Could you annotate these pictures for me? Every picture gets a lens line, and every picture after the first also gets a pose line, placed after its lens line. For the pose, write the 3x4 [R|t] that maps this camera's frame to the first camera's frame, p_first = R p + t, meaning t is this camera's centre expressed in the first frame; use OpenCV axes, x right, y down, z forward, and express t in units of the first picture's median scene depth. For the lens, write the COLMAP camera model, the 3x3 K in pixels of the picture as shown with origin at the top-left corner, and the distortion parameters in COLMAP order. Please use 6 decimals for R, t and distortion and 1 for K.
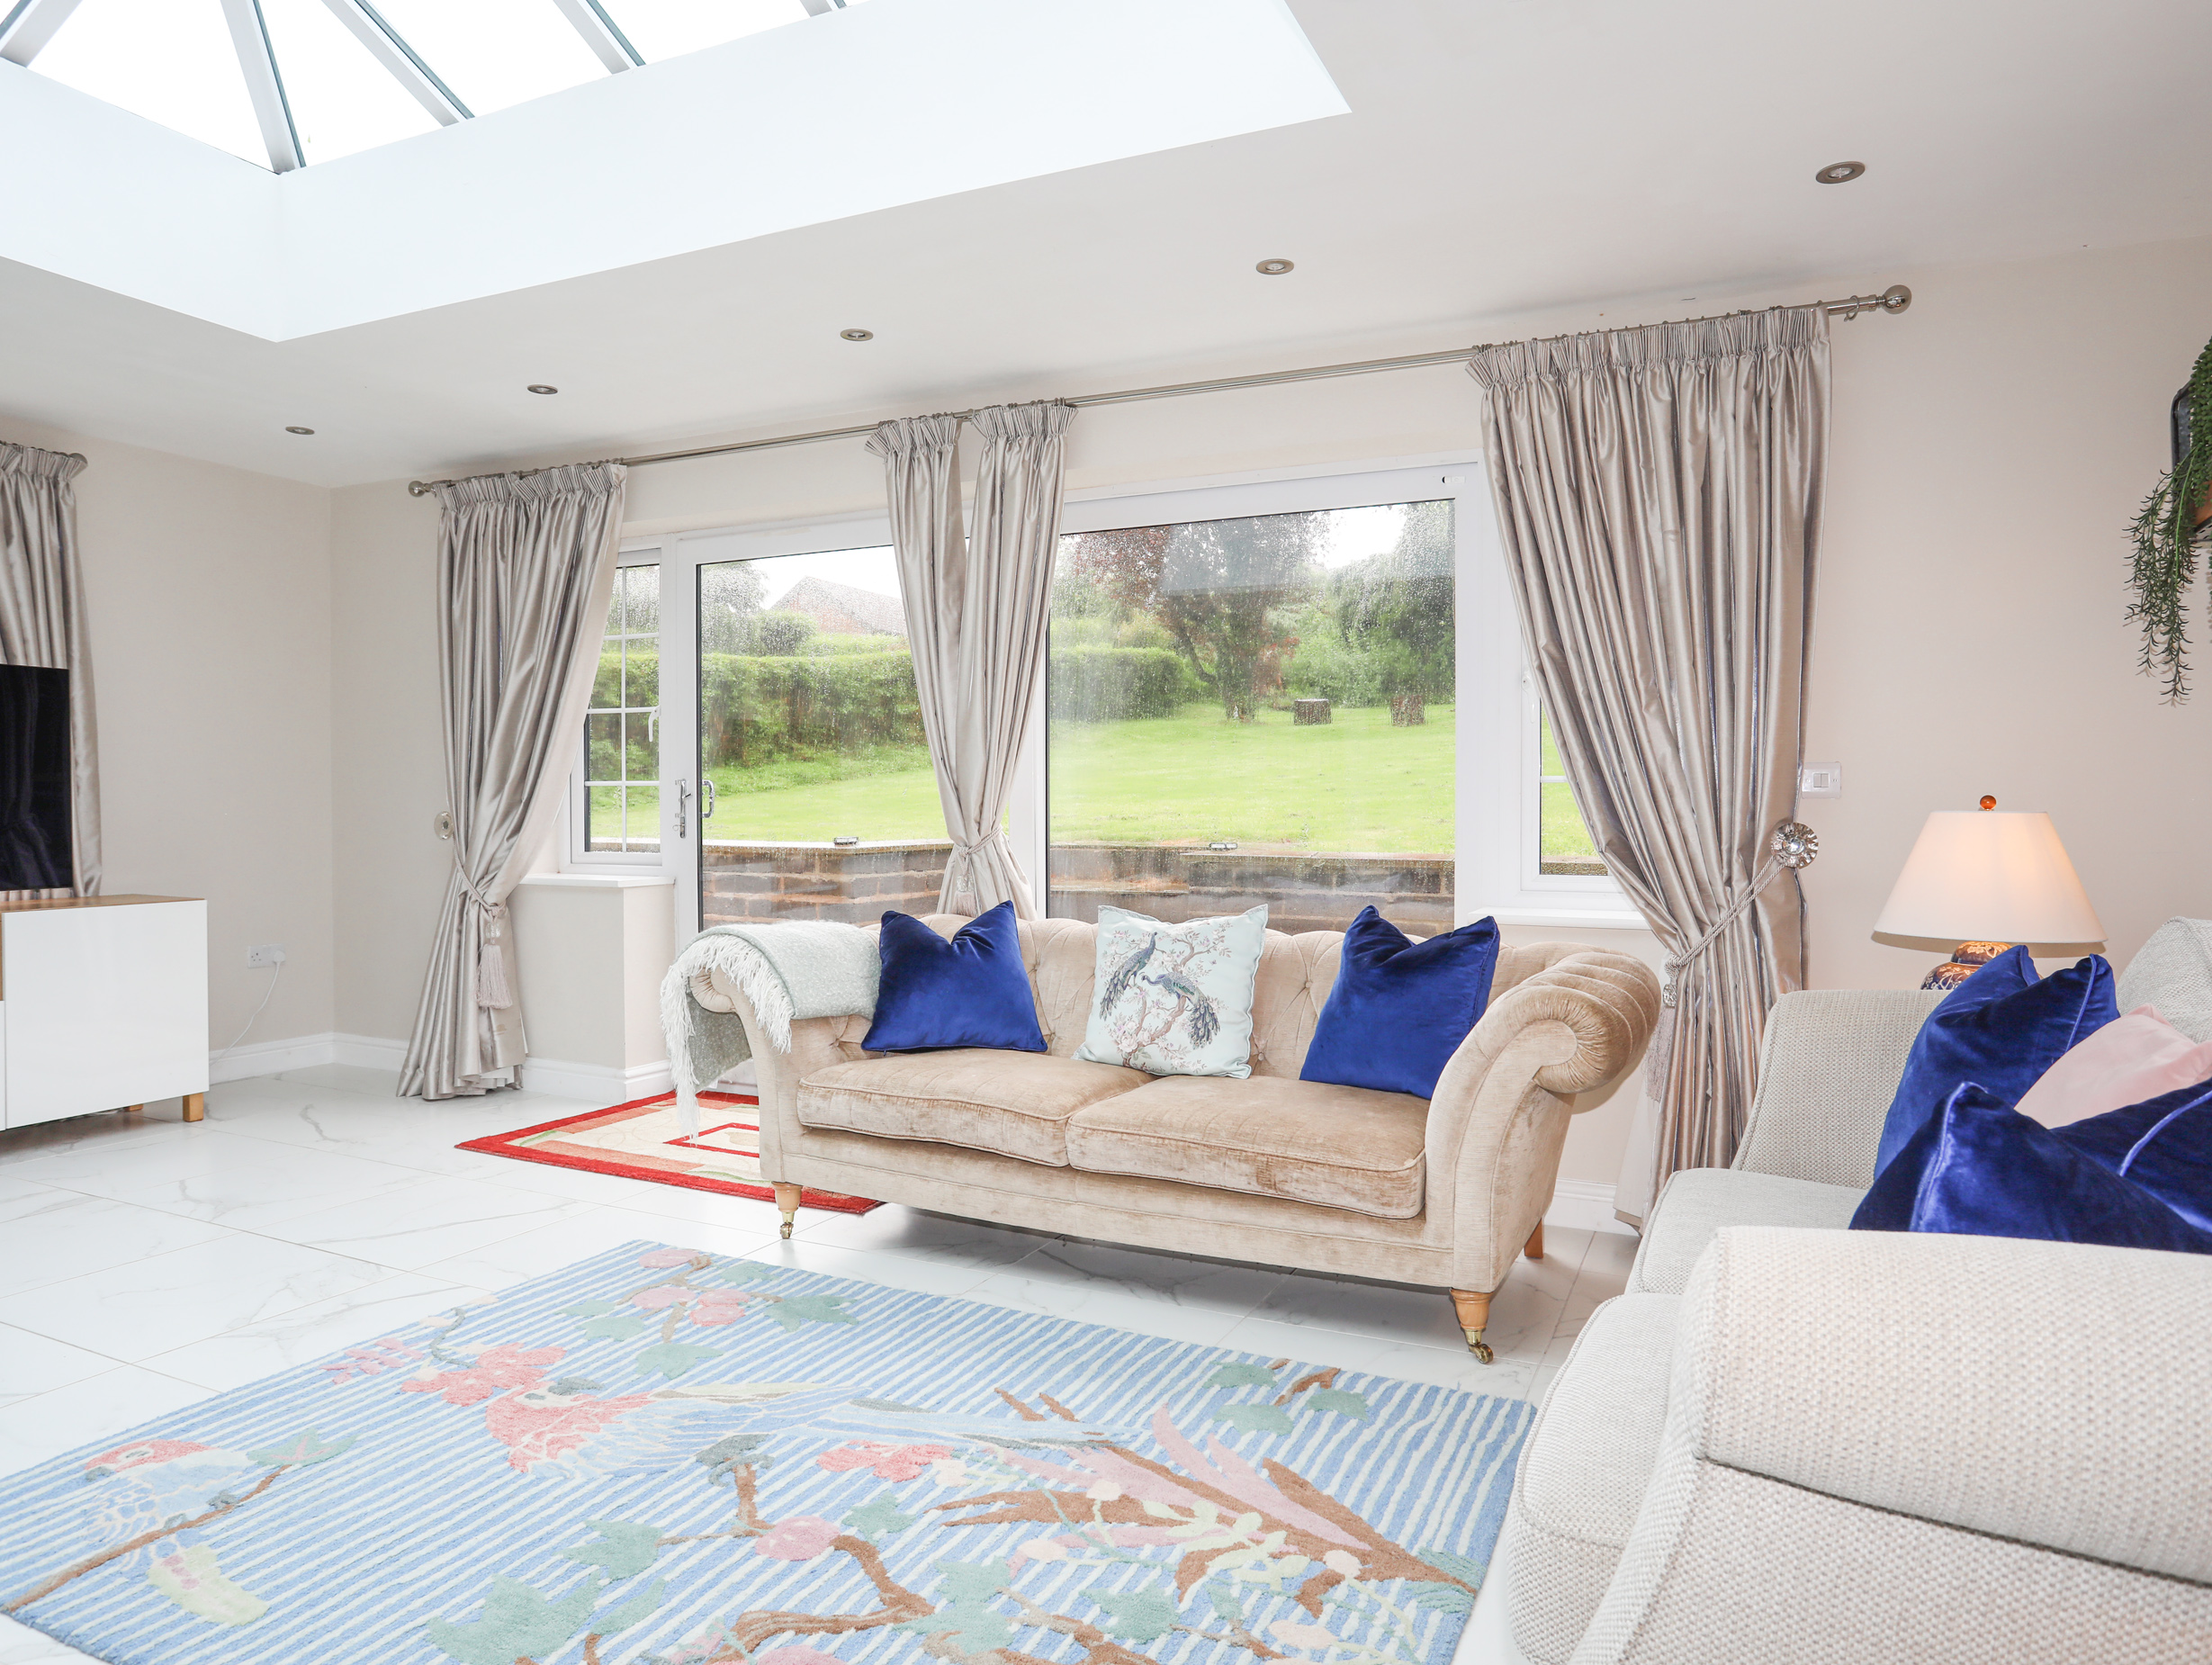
lens RADIAL K [[1390.3, 0, 1113.2], [0, 1390.3, 834.4], [0, 0, 1]] dist [-0.070198, 0.044235]
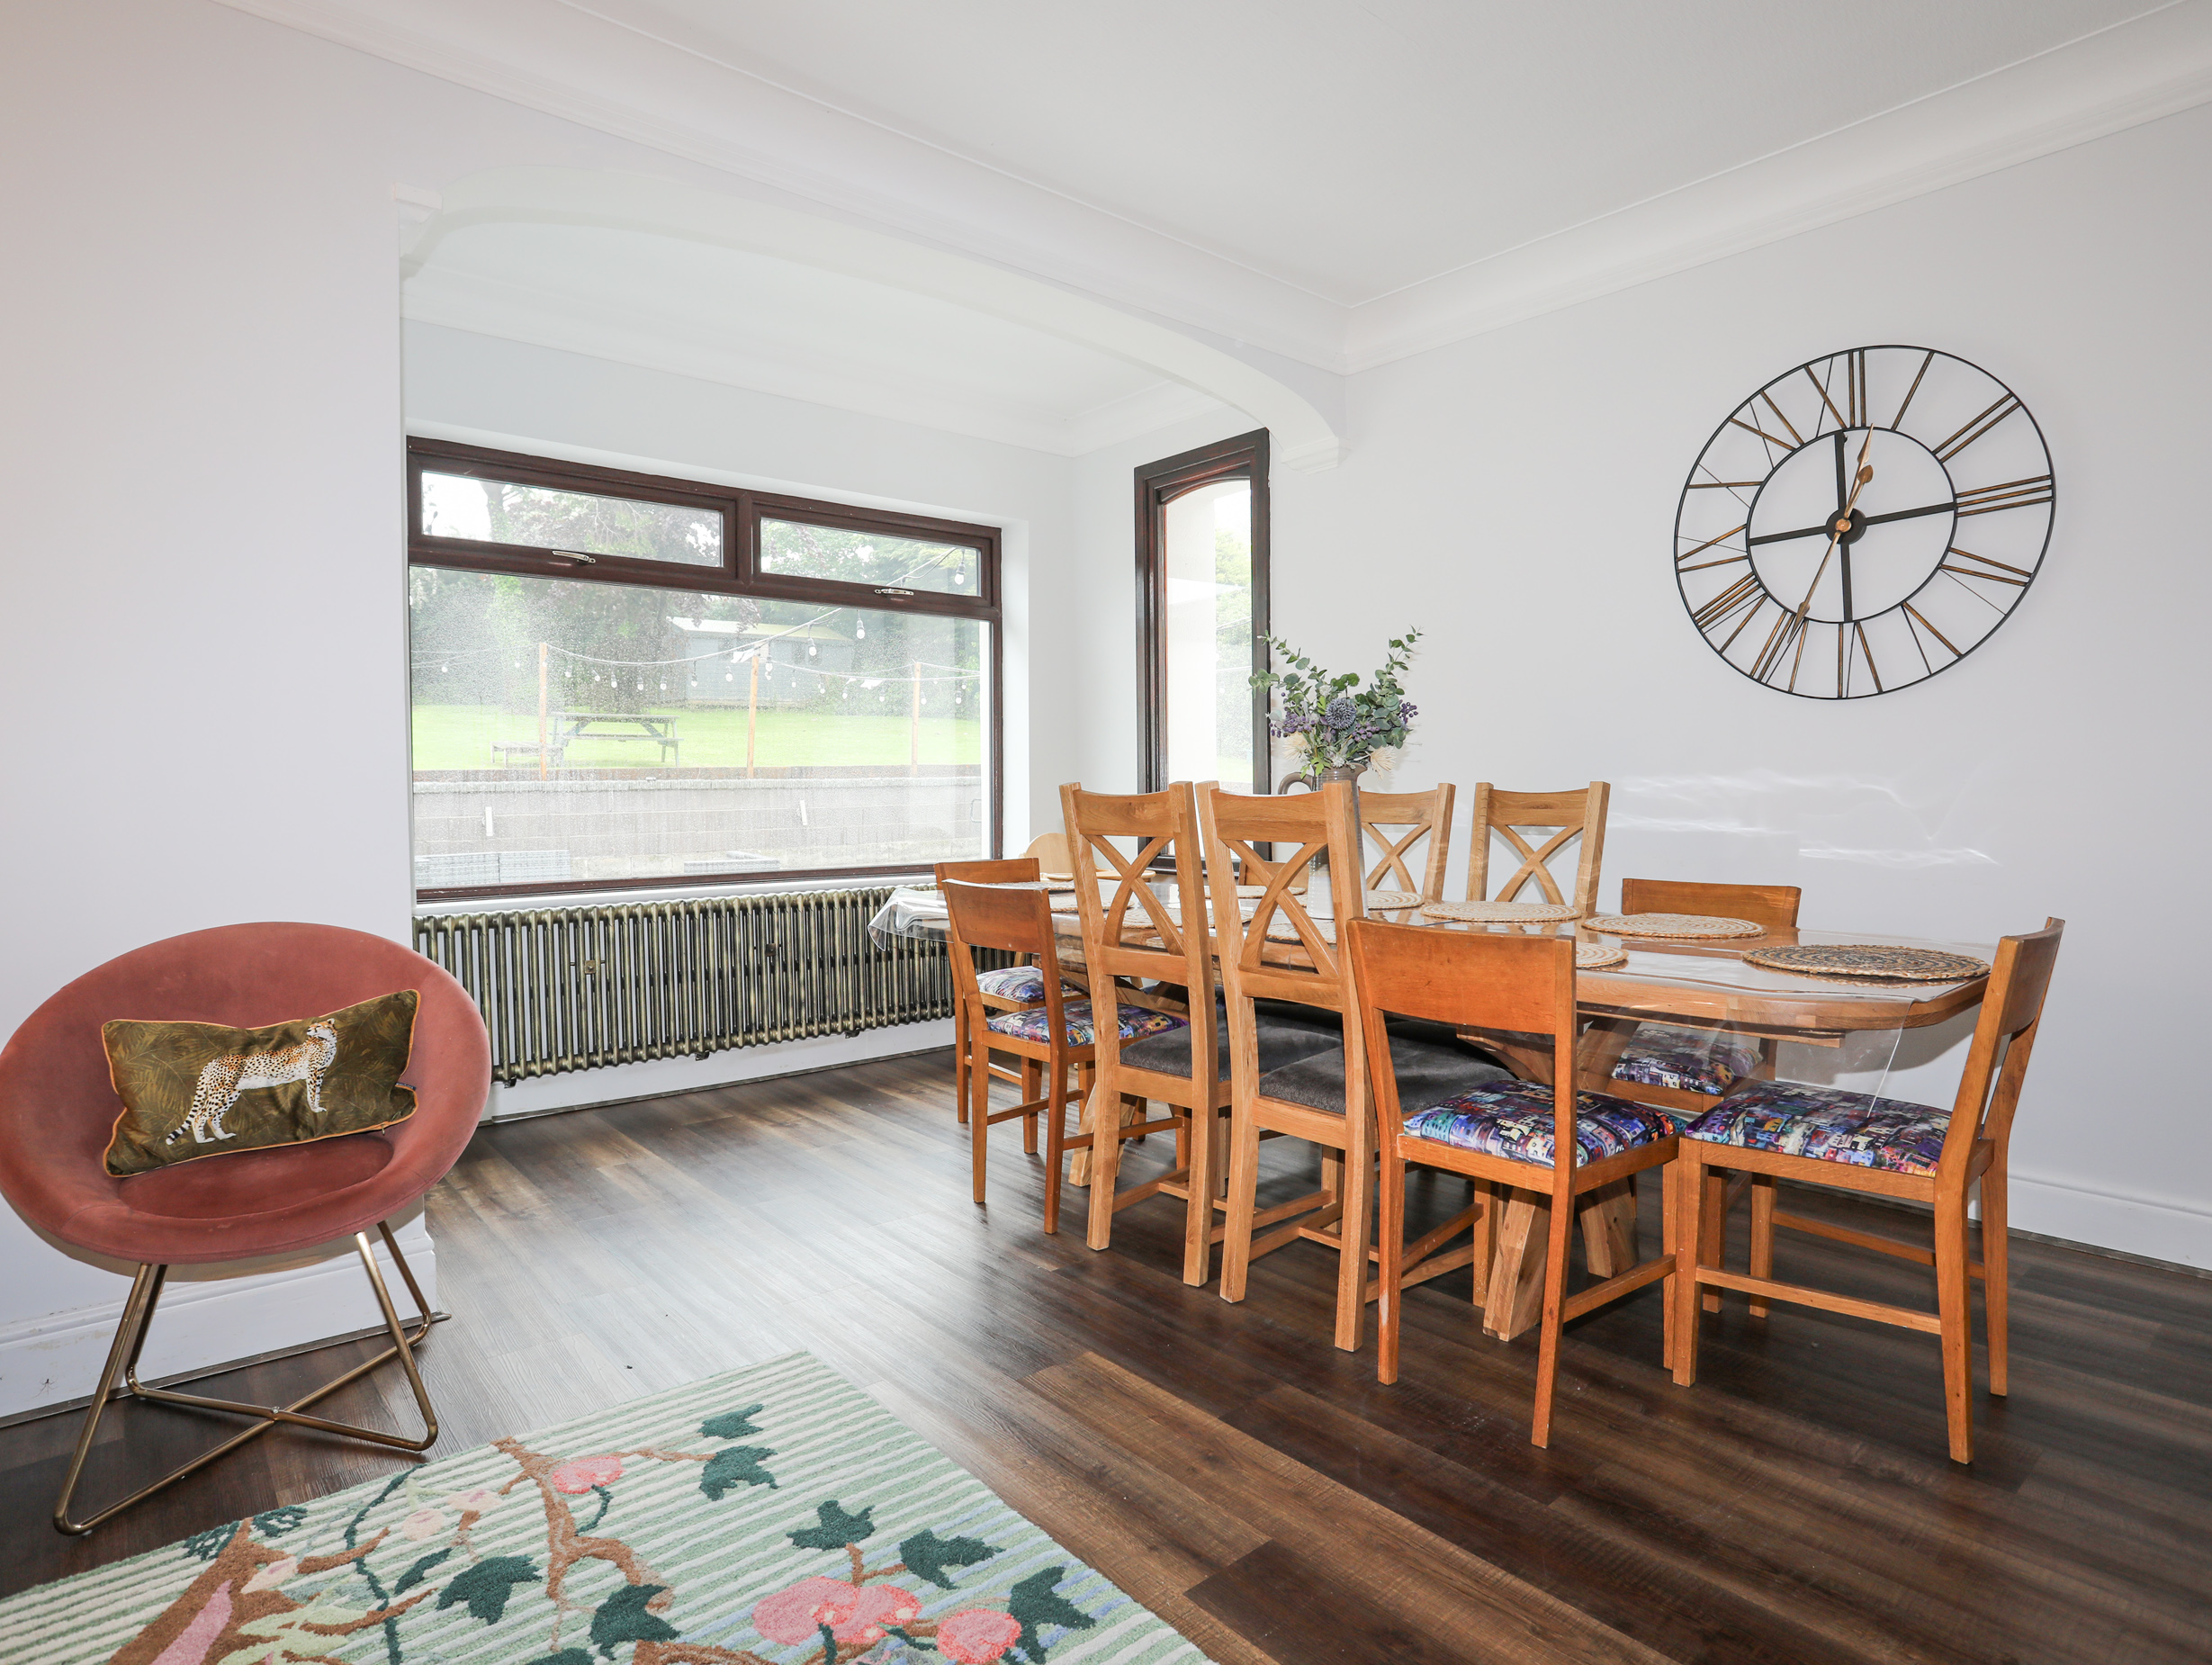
lens RADIAL K [[1208.5, 0, 1111.4], [0, 1208.5, 832.5], [0, 0, 1]] dist [-0.072748, 0.035204]
pose [[-0.915443, -0.009451, 0.402336, -0.580208], [0.012038, 0.998634, 0.050848, -0.035693], [-0.402267, 0.051392, -0.914079, 1.196219]]
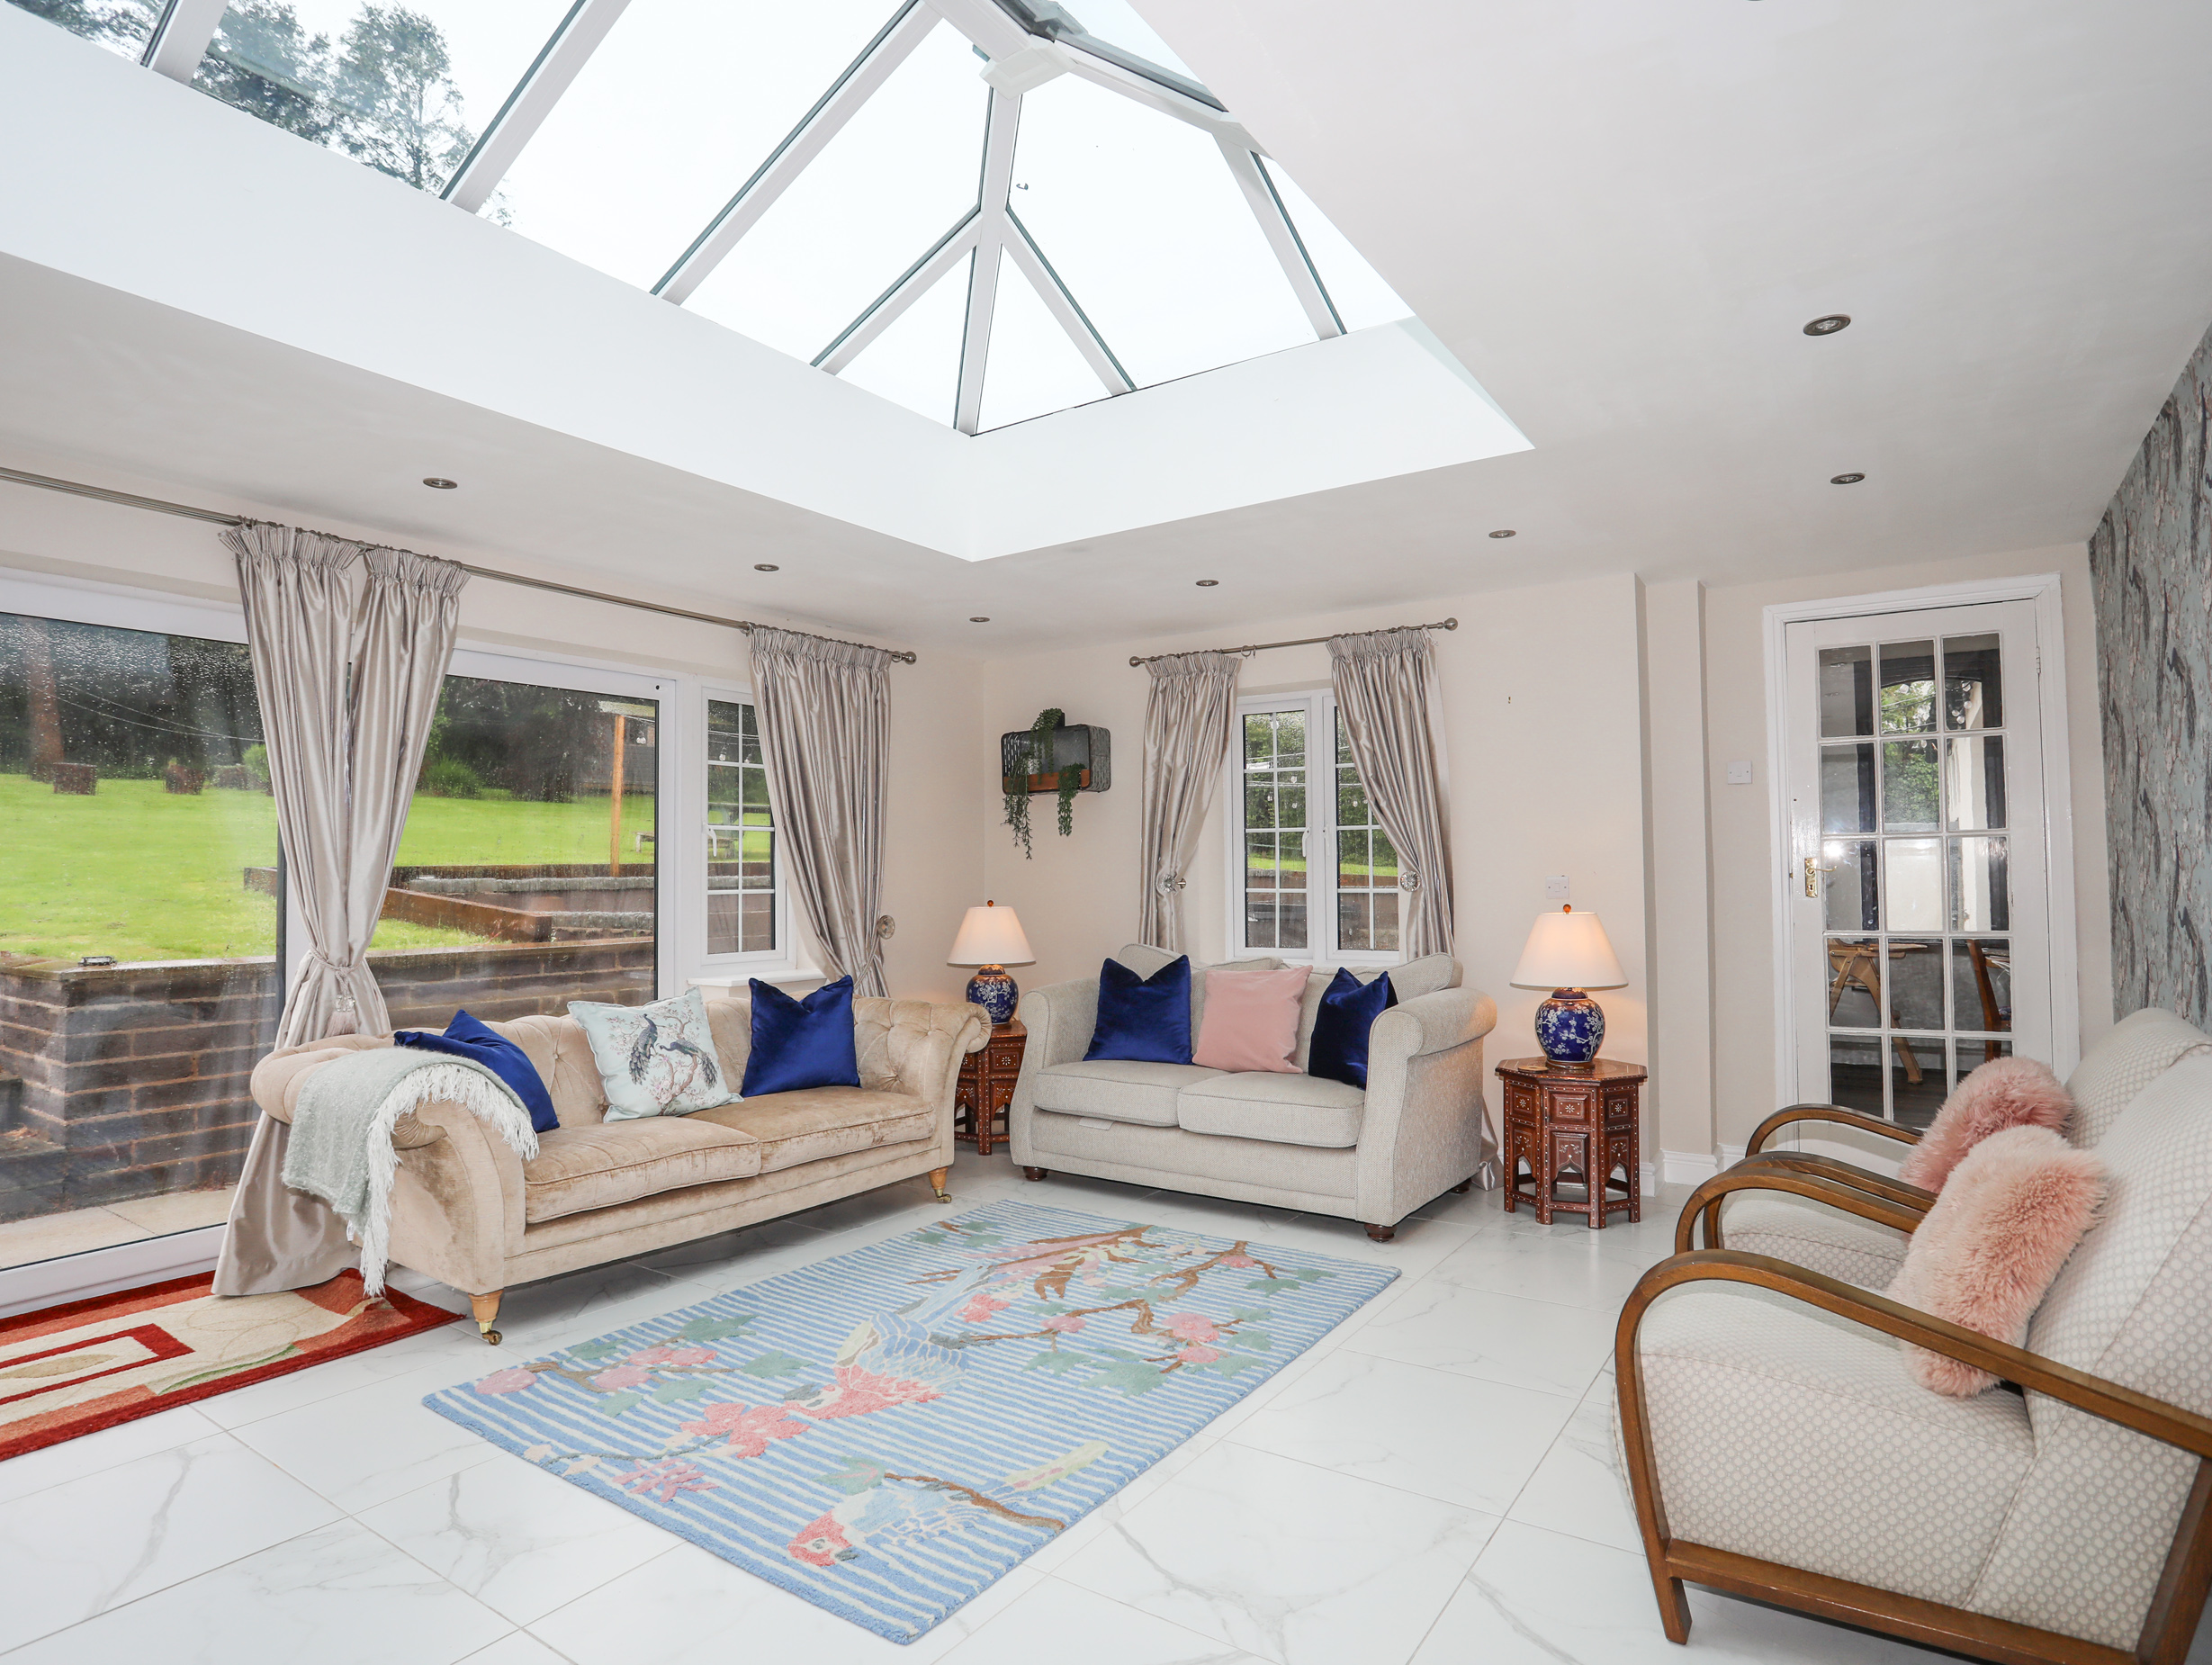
lens RADIAL K [[1208.5, 0, 1111.4], [0, 1208.5, 832.5], [0, 0, 1]] dist [-0.072748, 0.035204]
pose [[0.158045, 0.031910, 0.986916, -1.497456], [0.031256, 0.998815, -0.037300, -0.067589], [-0.986937, 0.036742, 0.156860, 0.541444]]
